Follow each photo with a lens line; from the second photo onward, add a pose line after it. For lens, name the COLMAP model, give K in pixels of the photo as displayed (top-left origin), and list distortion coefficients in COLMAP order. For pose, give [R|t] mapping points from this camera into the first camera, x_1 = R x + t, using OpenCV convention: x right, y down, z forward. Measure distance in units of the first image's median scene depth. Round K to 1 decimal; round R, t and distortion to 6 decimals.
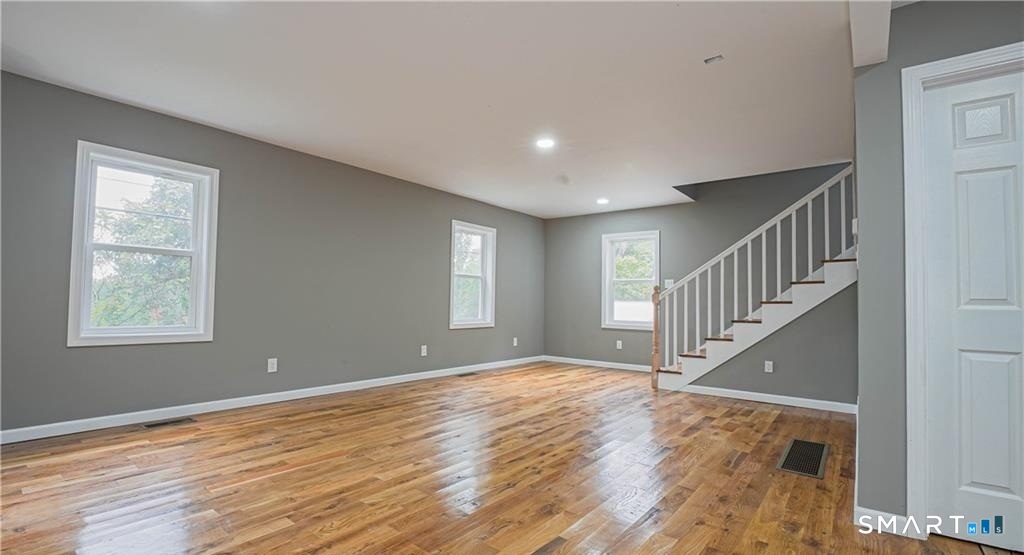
lens RADIAL K [[452.3, 0, 512.0], [0, 452.3, 277.5], [0, 0, 1]] dist [-0.020411, -0.000001]
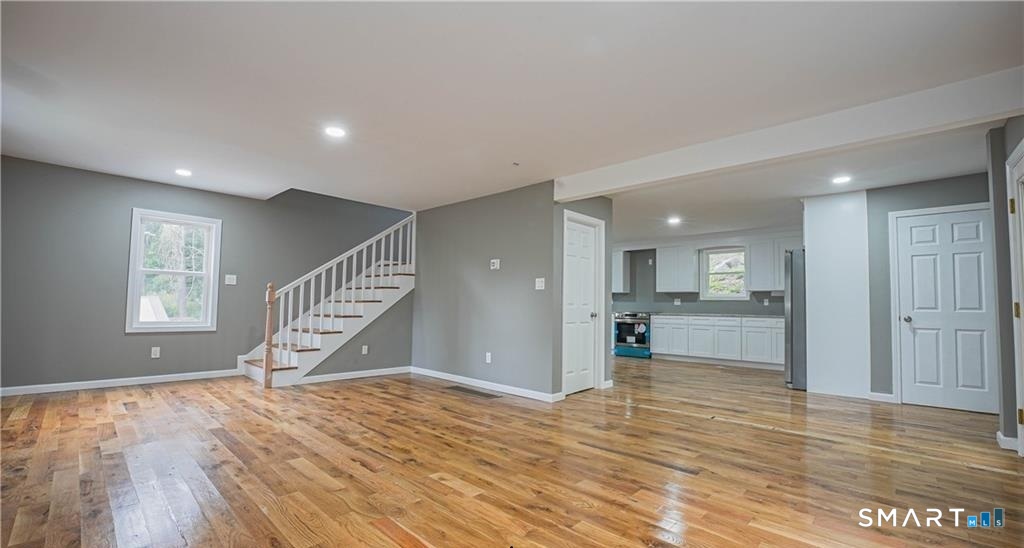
lens RADIAL K [[422.2, 0, 513.7], [0, 422.2, 282.3], [0, 0, 1]] dist [-0.024341, -0.000125]
pose [[0.082059, 0.041648, 0.995757, -0.845459], [-0.068540, 0.996997, -0.036052, 0.018815], [-0.994268, -0.065291, 0.084667, 0.623485]]
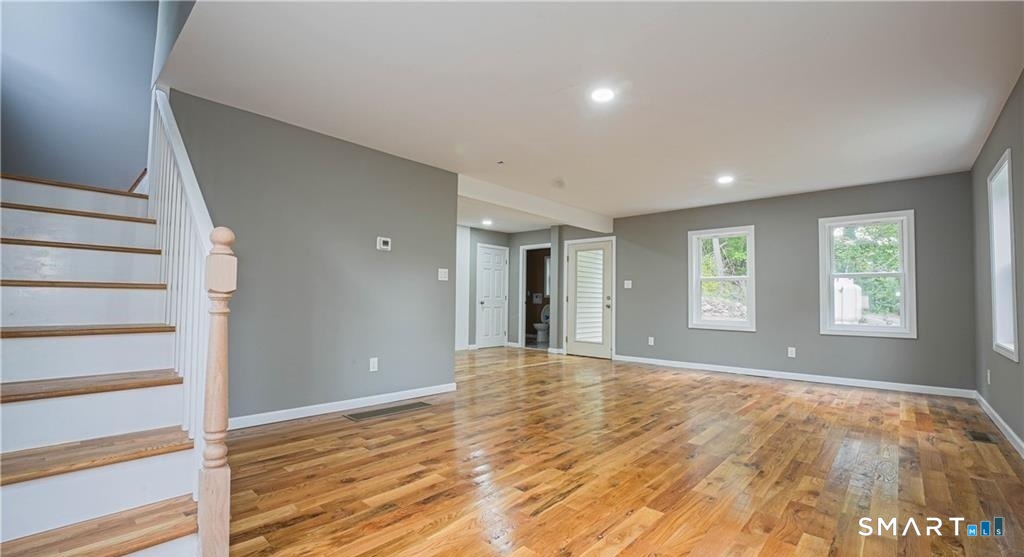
lens RADIAL K [[426.2, 0, 512.0], [0, 426.2, 278.5], [0, 0, 1]] dist [-0.000519, -0.000005]
pose [[-0.996881, -0.028407, 0.073635, 0.188196], [-0.035872, 0.994124, -0.102127, 0.109618], [-0.070301, -0.104450, -0.992042, 1.951559]]
